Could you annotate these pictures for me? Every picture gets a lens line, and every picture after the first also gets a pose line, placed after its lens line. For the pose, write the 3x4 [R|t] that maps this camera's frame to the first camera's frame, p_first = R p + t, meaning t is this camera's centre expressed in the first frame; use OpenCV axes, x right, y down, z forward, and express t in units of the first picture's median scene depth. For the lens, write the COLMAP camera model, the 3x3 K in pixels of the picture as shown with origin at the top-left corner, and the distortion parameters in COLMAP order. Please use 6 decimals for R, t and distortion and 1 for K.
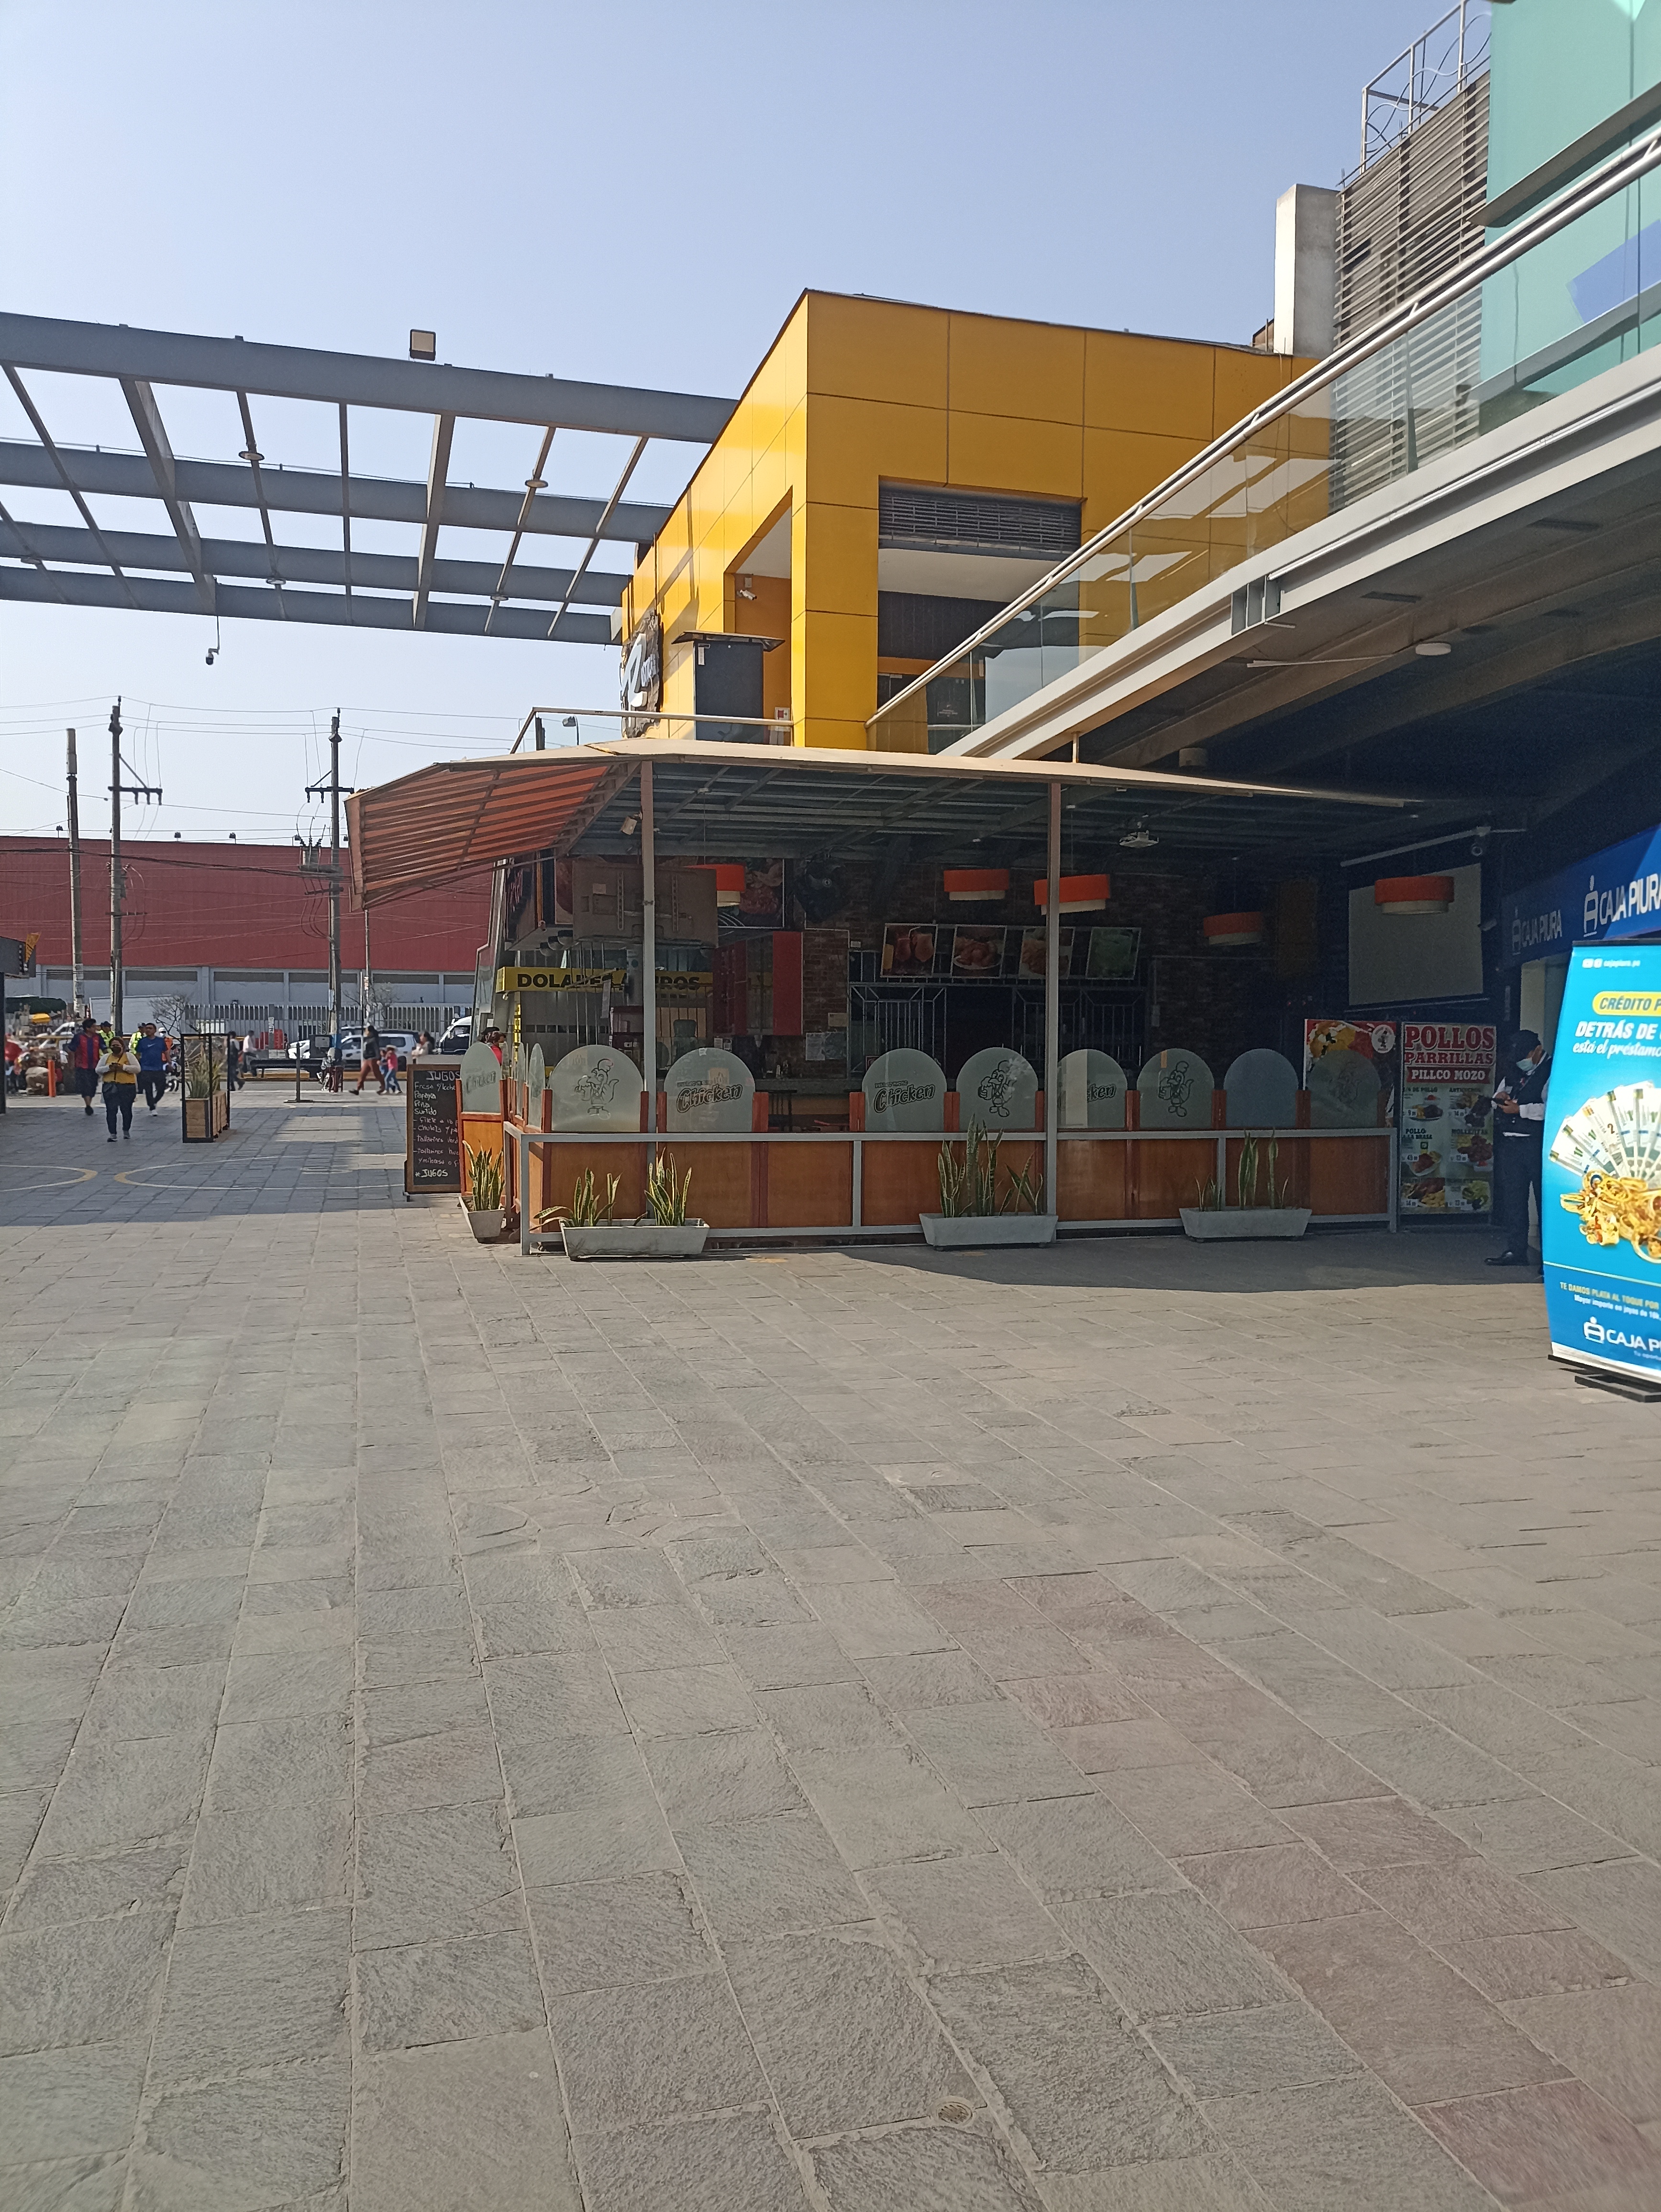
lens RADIAL K [[1625.5, 0, 837.1], [0, 1625.5, 1092.6], [0, 0, 1]] dist [0.050035, -0.000286]
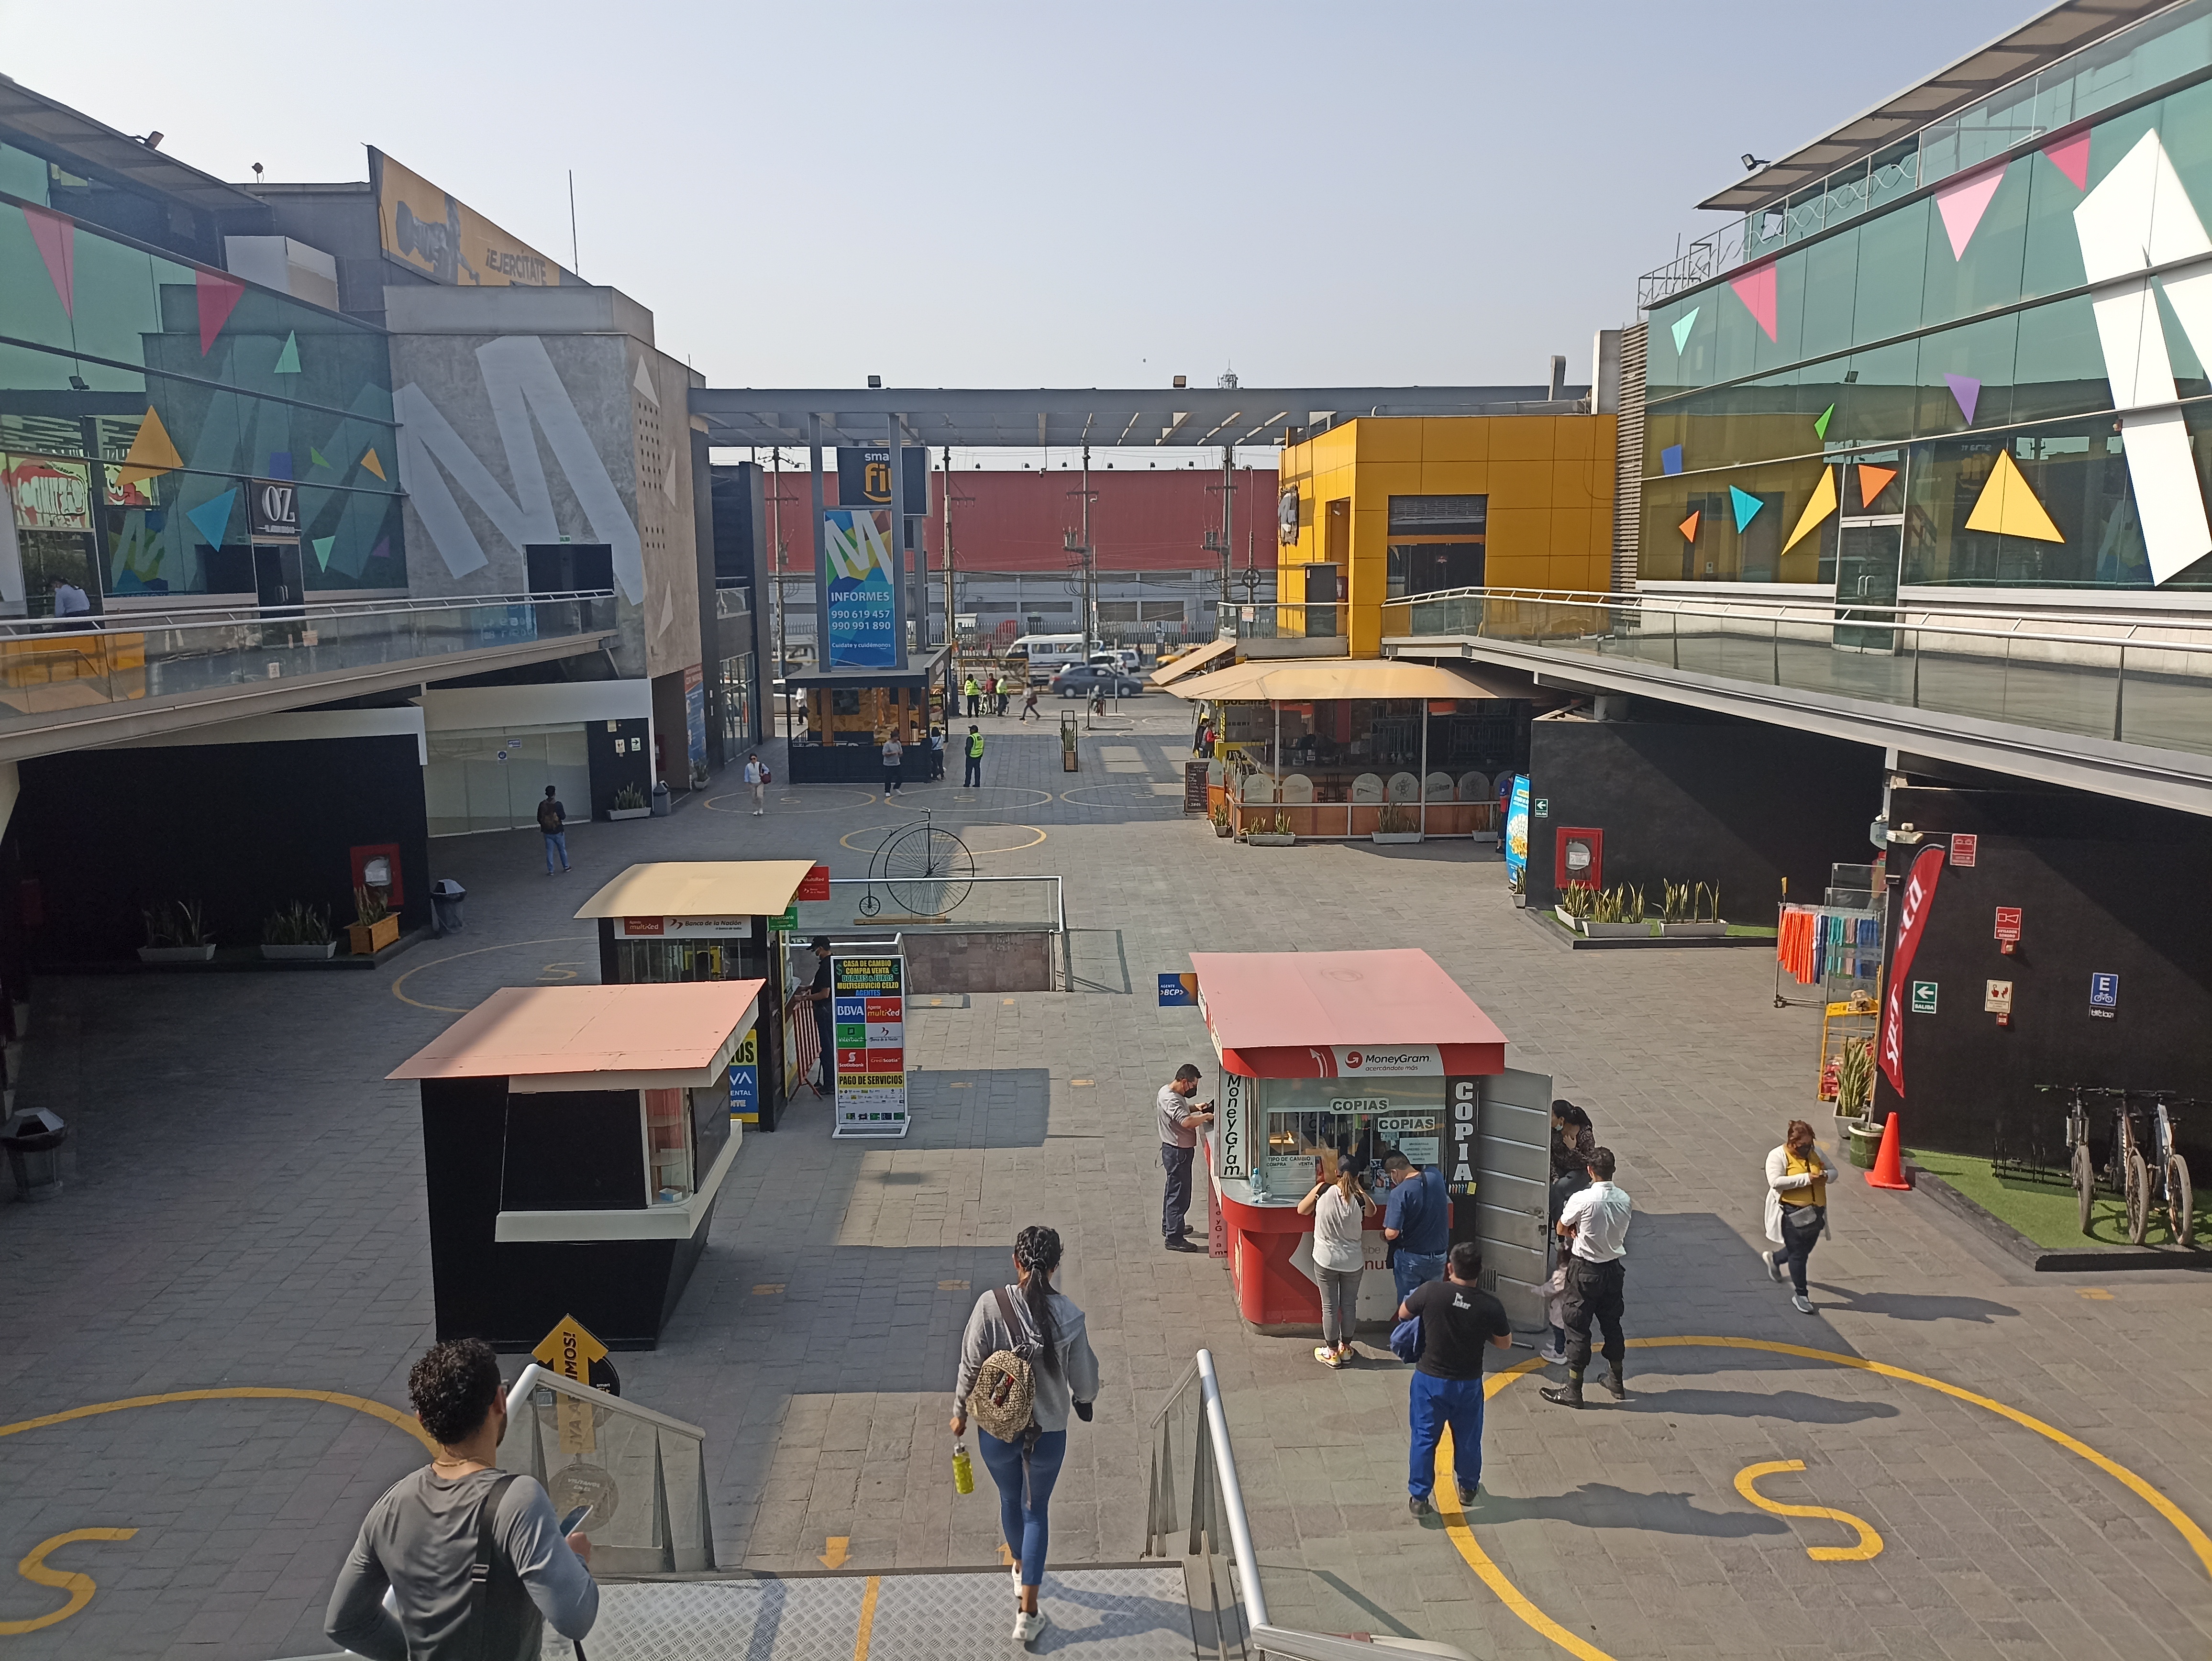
lens RADIAL K [[1625.5, 0, 1105.5], [0, 1625.5, 829.8], [0, 0, 1]] dist [0.050035, -0.000286]
pose [[0.970460, 0.024490, -0.240014, 0.285048], [0.005164, 0.992498, 0.122151, -0.281067], [0.241205, -0.119782, 0.963054, -1.872069]]
